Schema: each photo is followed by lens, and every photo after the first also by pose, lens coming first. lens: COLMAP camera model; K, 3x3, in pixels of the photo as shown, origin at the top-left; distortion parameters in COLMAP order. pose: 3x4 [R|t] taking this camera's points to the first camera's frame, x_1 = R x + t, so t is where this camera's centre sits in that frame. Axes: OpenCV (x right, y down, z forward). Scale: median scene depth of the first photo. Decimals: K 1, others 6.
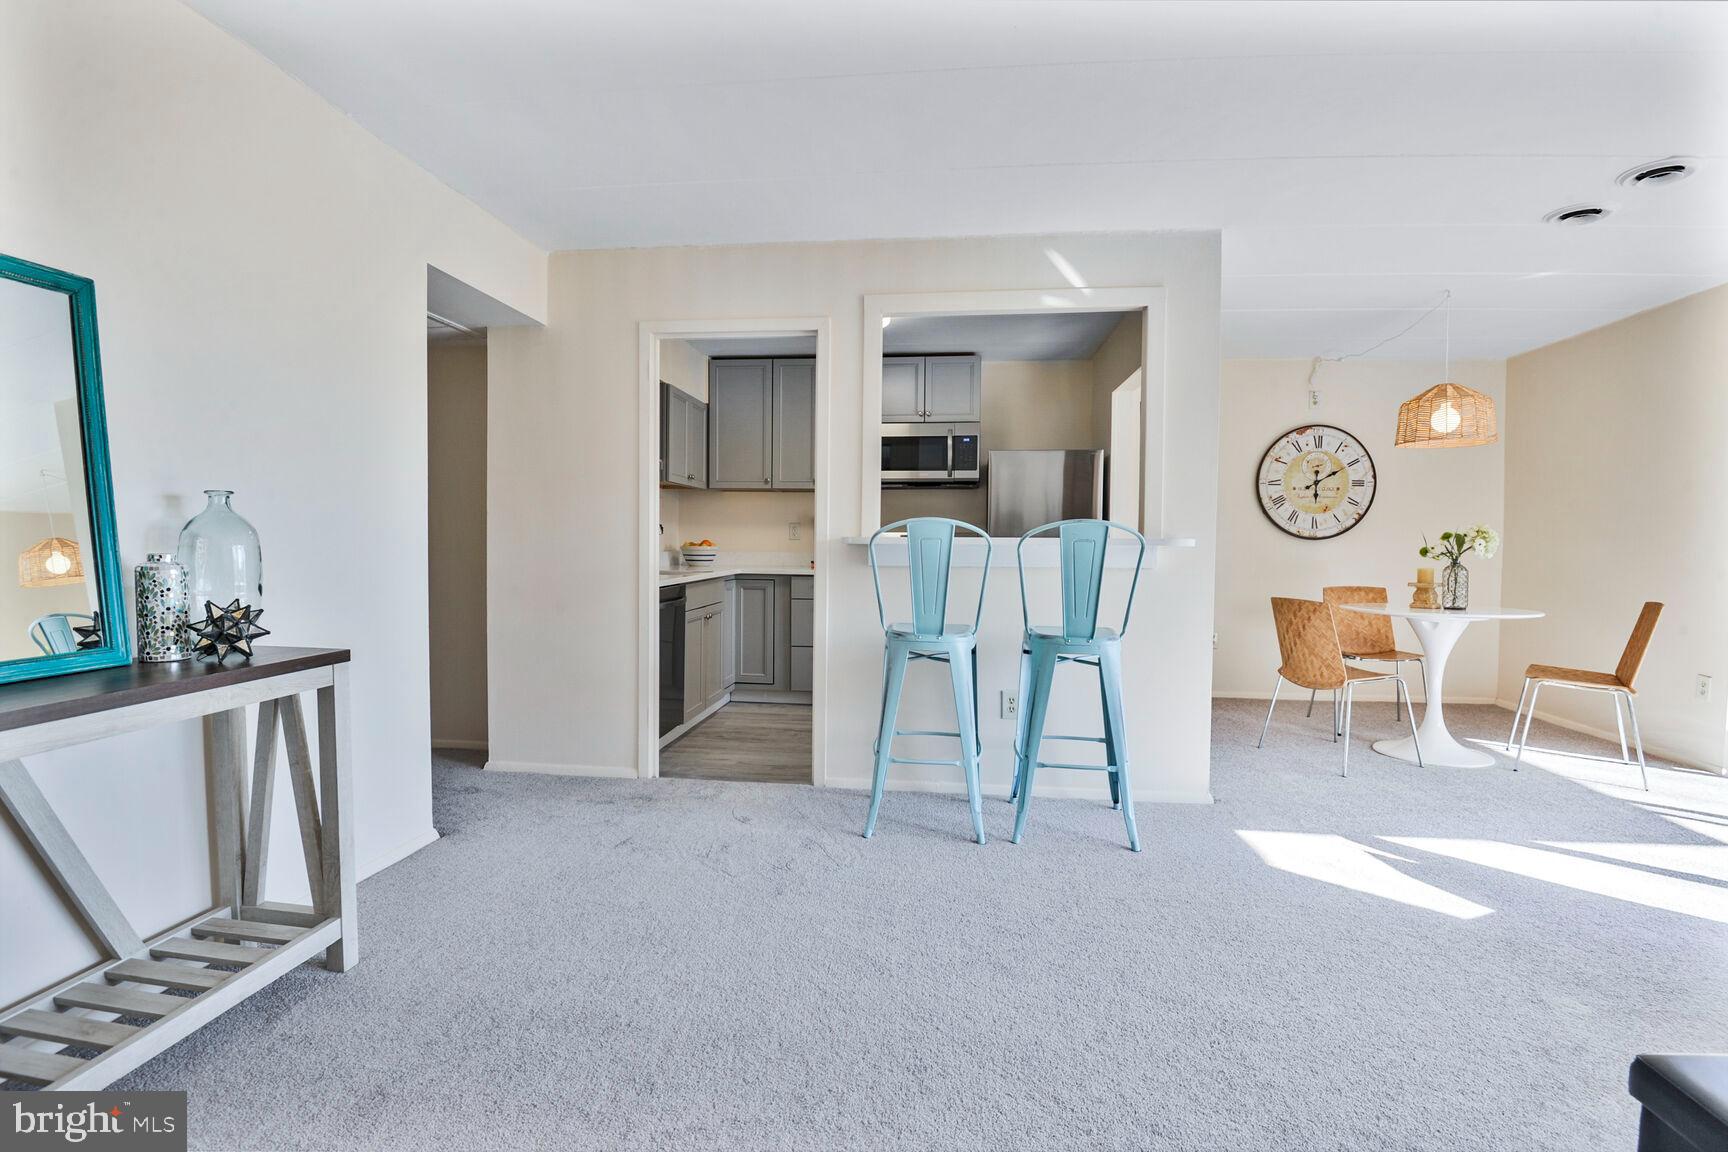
lens RADIAL K [[815.8, 0, 864.0], [0, 815.8, 576.0], [0, 0, 1]] dist [-0.000514, -0.015807]
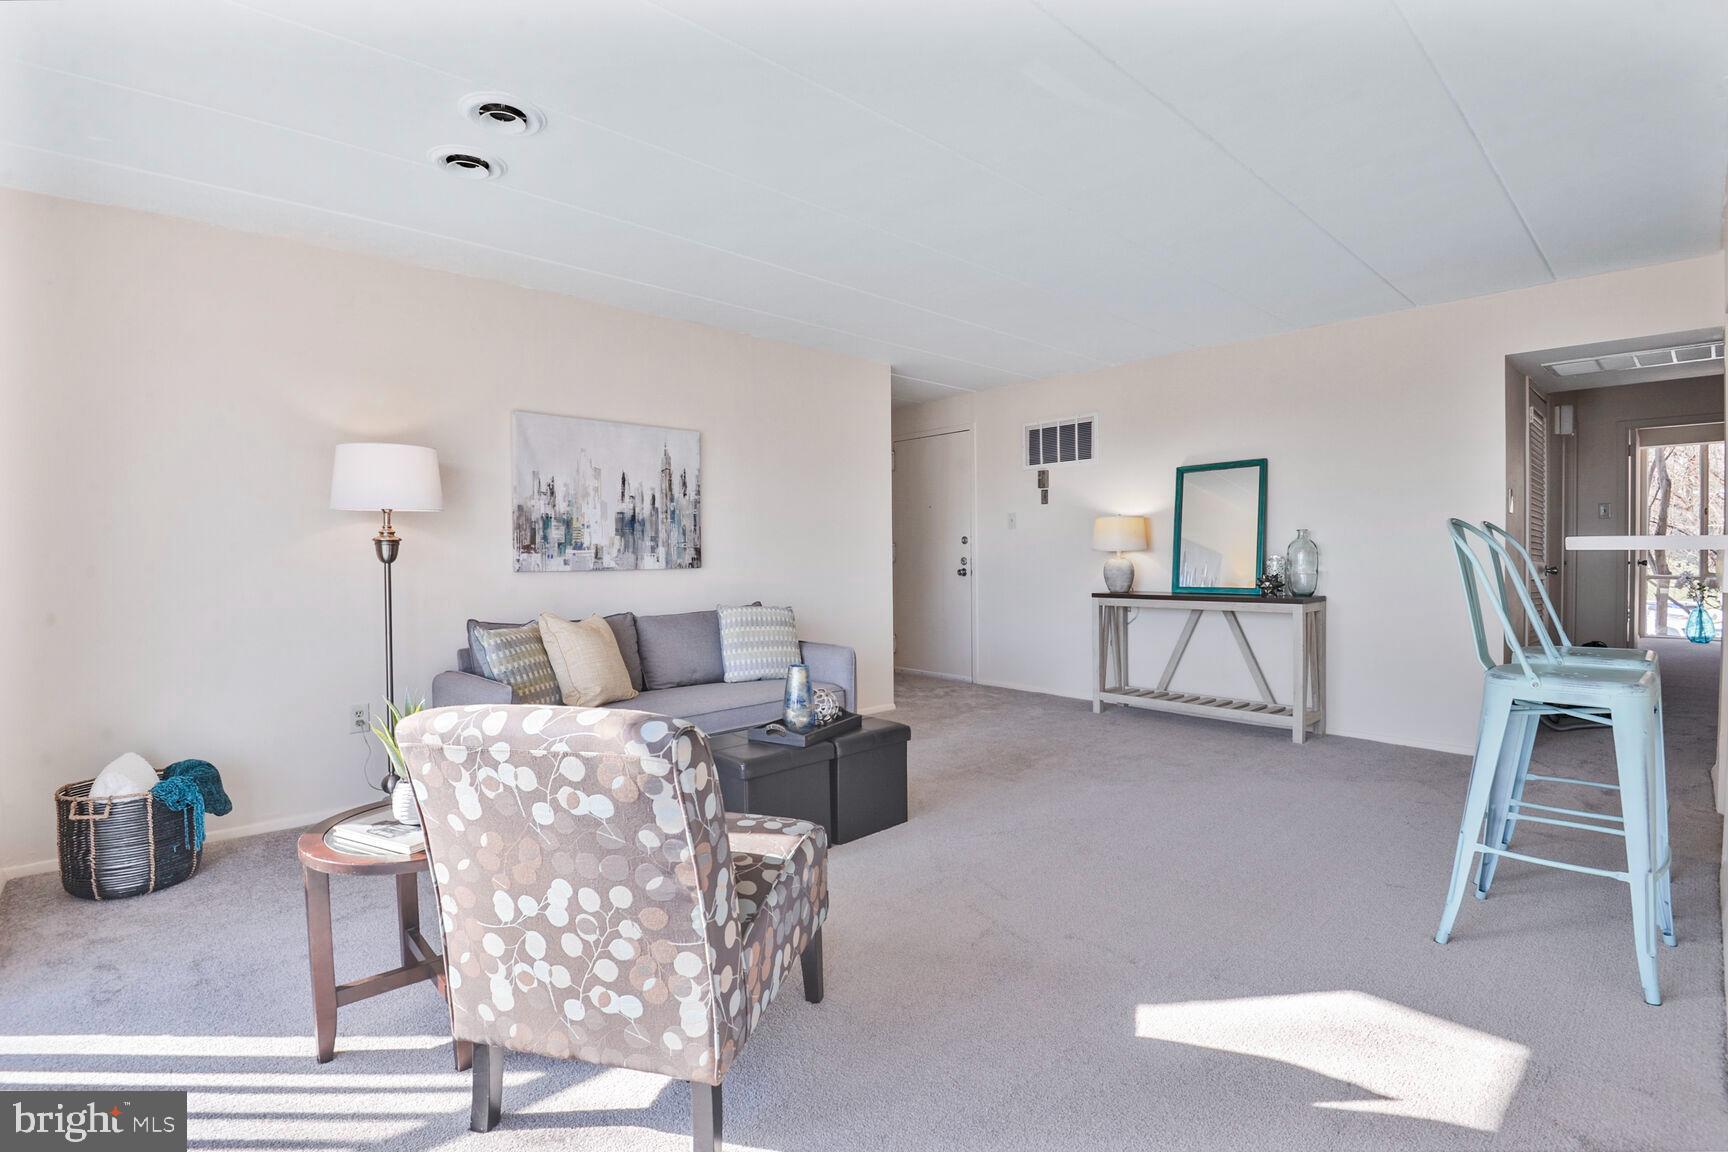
lens RADIAL K [[802.6, 0, 864.0], [0, 802.6, 576.0], [0, 0, 1]] dist [-0.001506, -0.000074]
pose [[-0.648971, 0.021432, -0.760512, 0.669670], [-0.027140, 0.998315, 0.051294, -0.019291], [0.760329, 0.053929, -0.647295, 0.560010]]
